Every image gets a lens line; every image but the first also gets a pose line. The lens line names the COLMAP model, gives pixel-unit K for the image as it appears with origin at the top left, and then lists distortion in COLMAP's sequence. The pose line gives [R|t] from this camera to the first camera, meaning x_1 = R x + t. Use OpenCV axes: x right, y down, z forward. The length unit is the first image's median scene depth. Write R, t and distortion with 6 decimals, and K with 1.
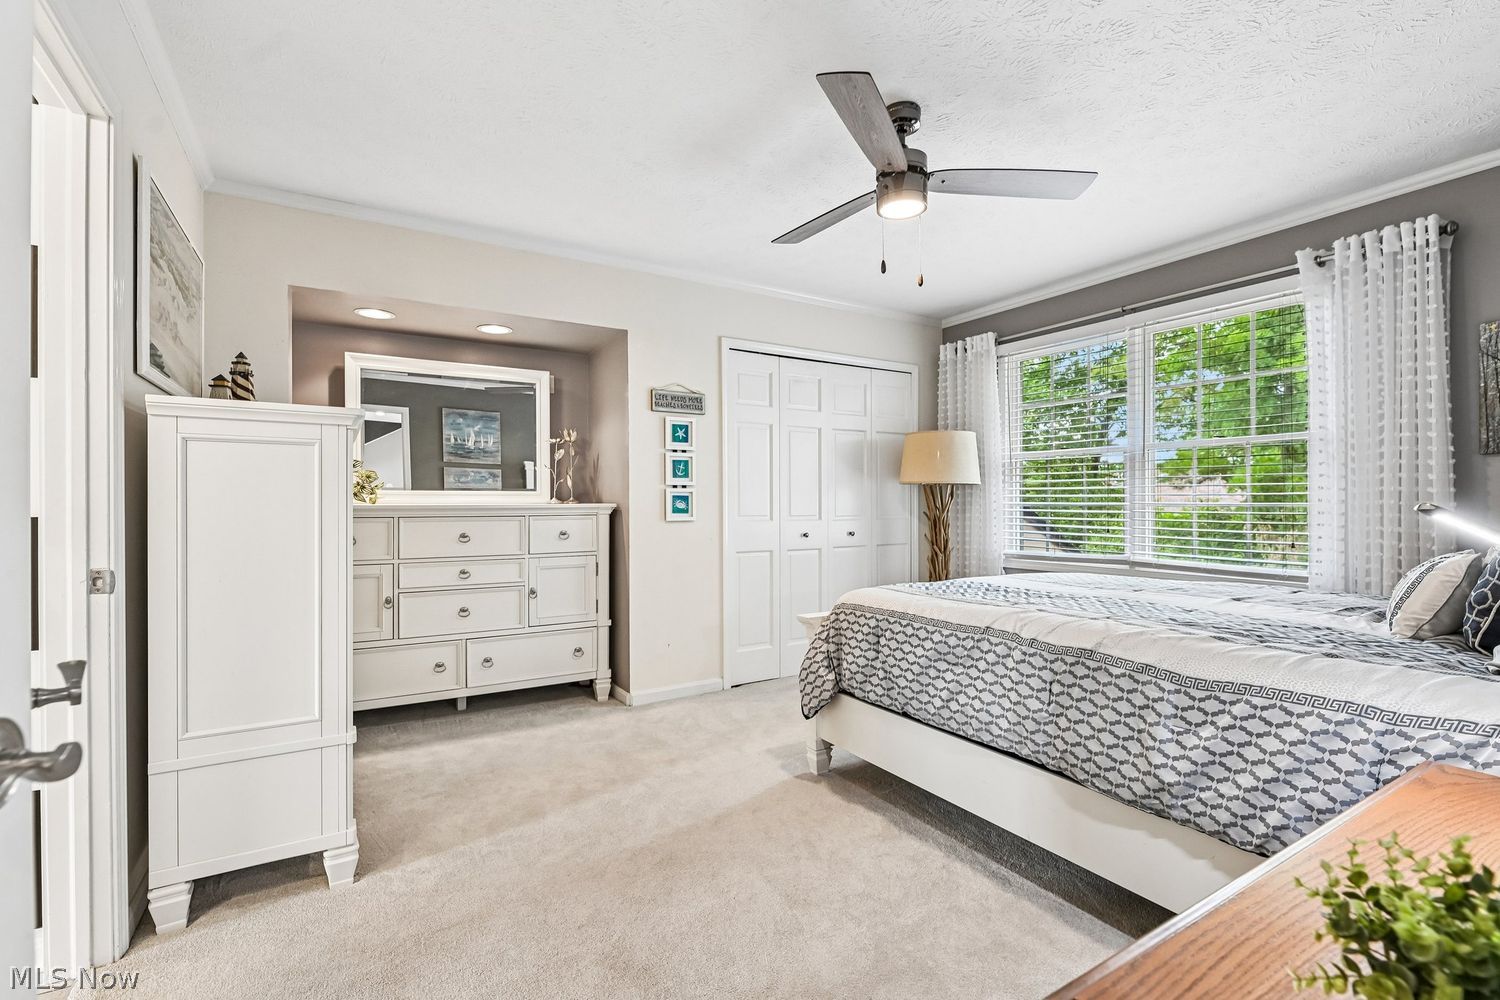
lens RADIAL K [[673.4, 0, 748.9], [0, 673.4, 501.2], [0, 0, 1]] dist [0.003686, -0.003188]
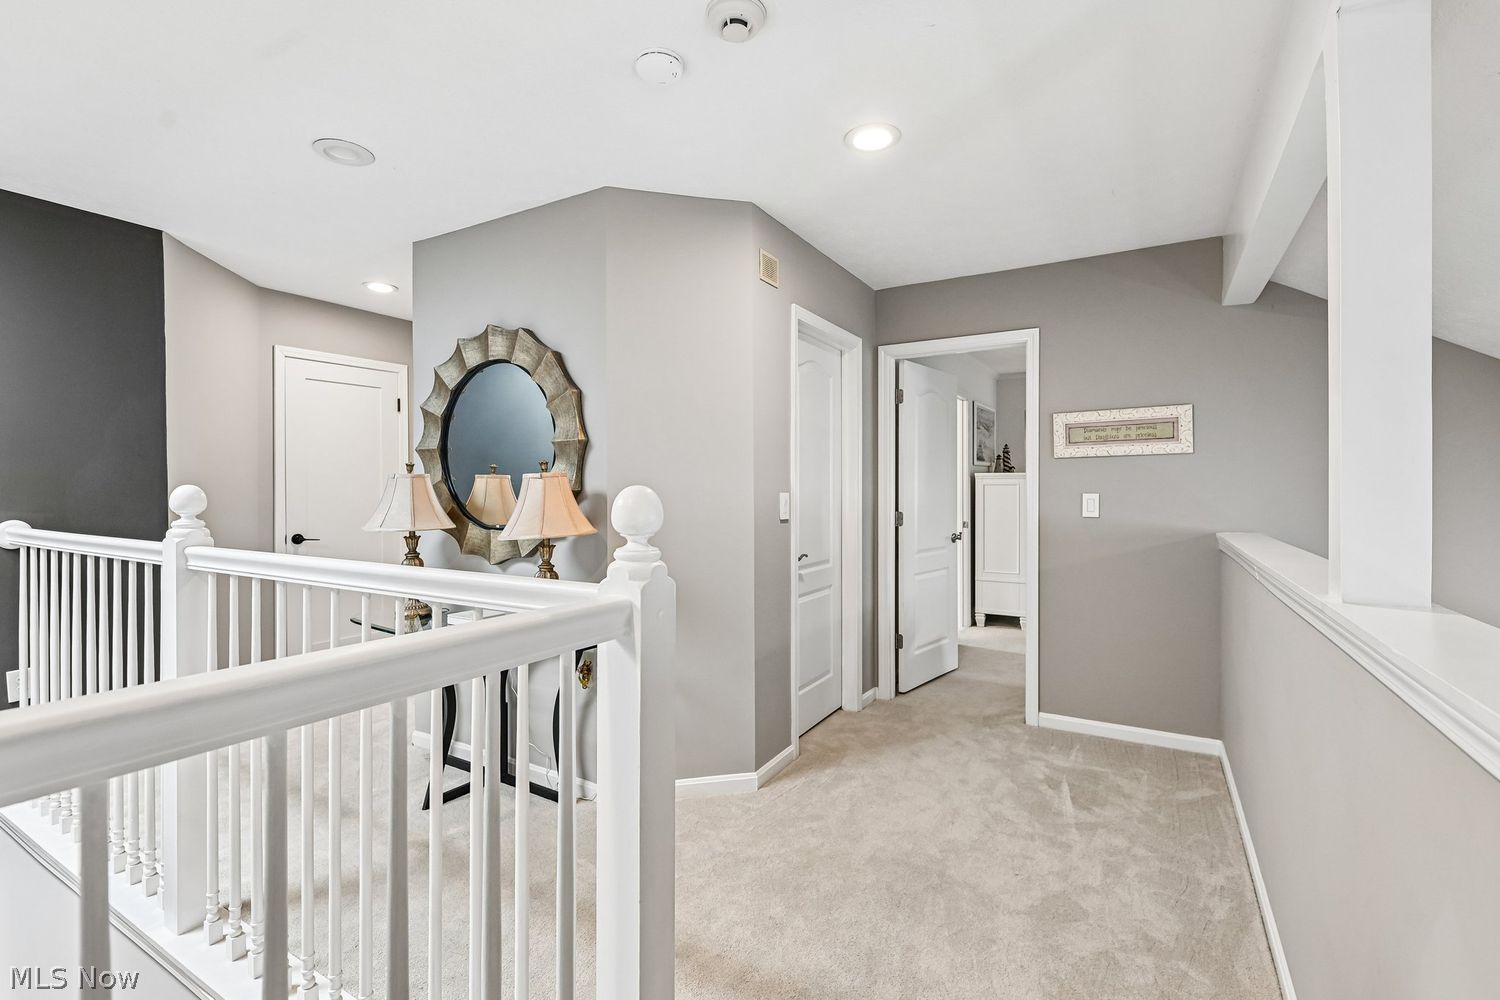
lens RADIAL K [[673.4, 0, 741.6], [0, 673.4, 493.3], [0, 0, 1]] dist [0.003686, -0.003188]
pose [[0.467926, 0.004855, -0.883755, 1.583074], [-0.001994, 0.999988, 0.004437, -0.058040], [0.883766, -0.000314, 0.467930, -1.660410]]
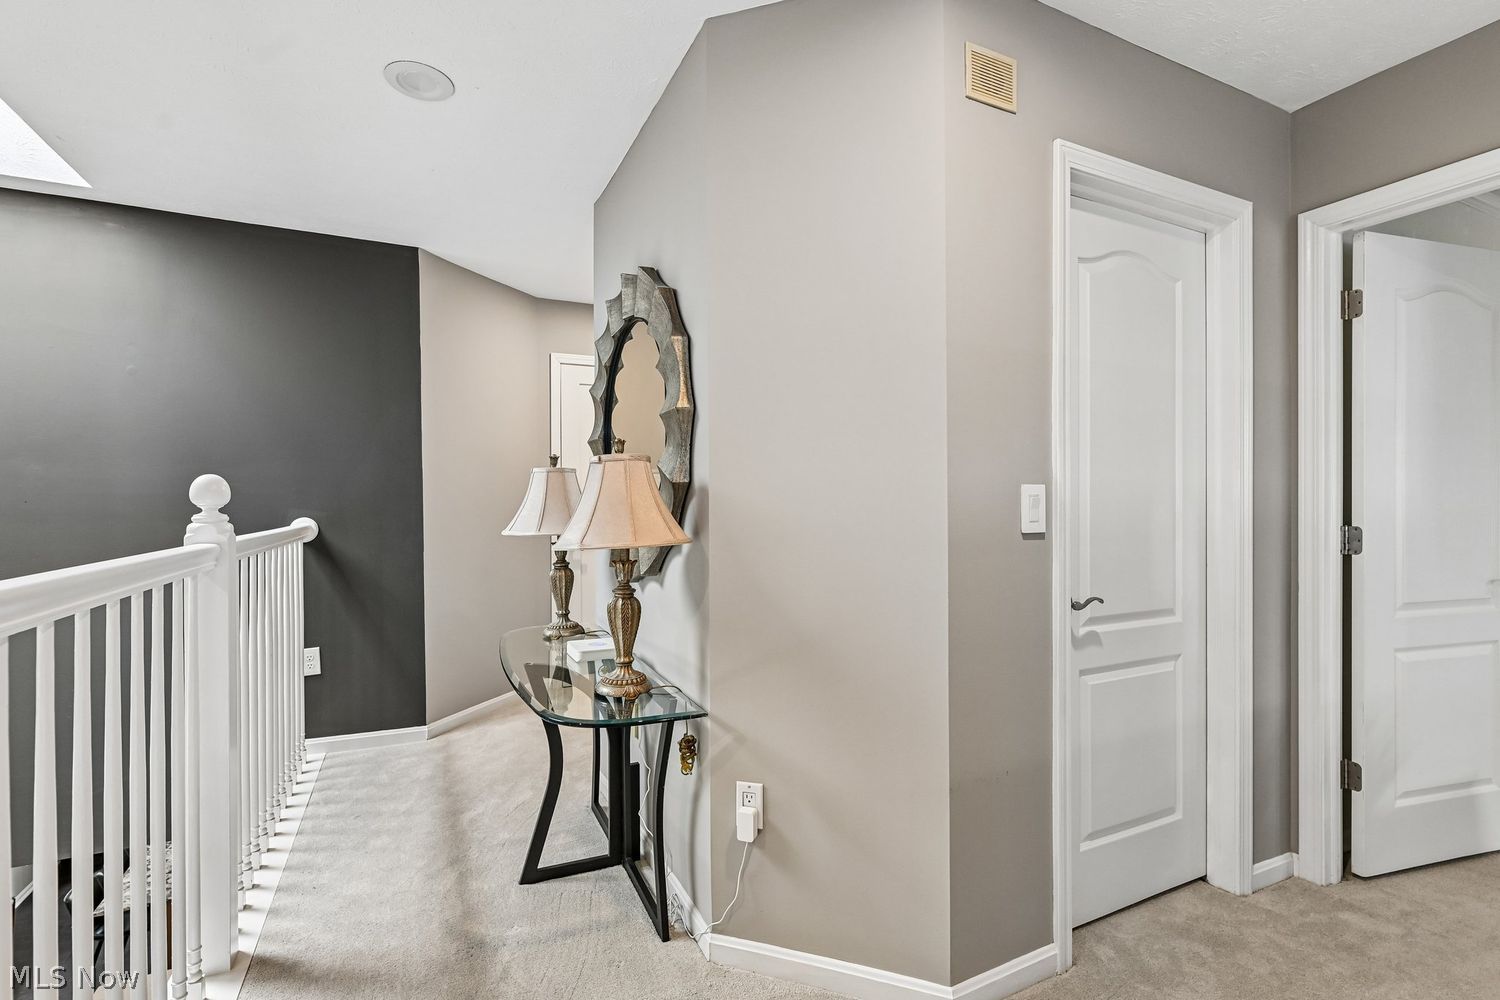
lens RADIAL K [[673.4, 0, 756.6], [0, 673.4, 506.5], [0, 0, 1]] dist [0.003686, -0.003188]
pose [[-0.089713, 0.003734, -0.995961, 0.893513], [-0.002817, 0.999988, 0.004003, -0.010685], [0.995964, 0.003165, -0.089701, -0.817812]]
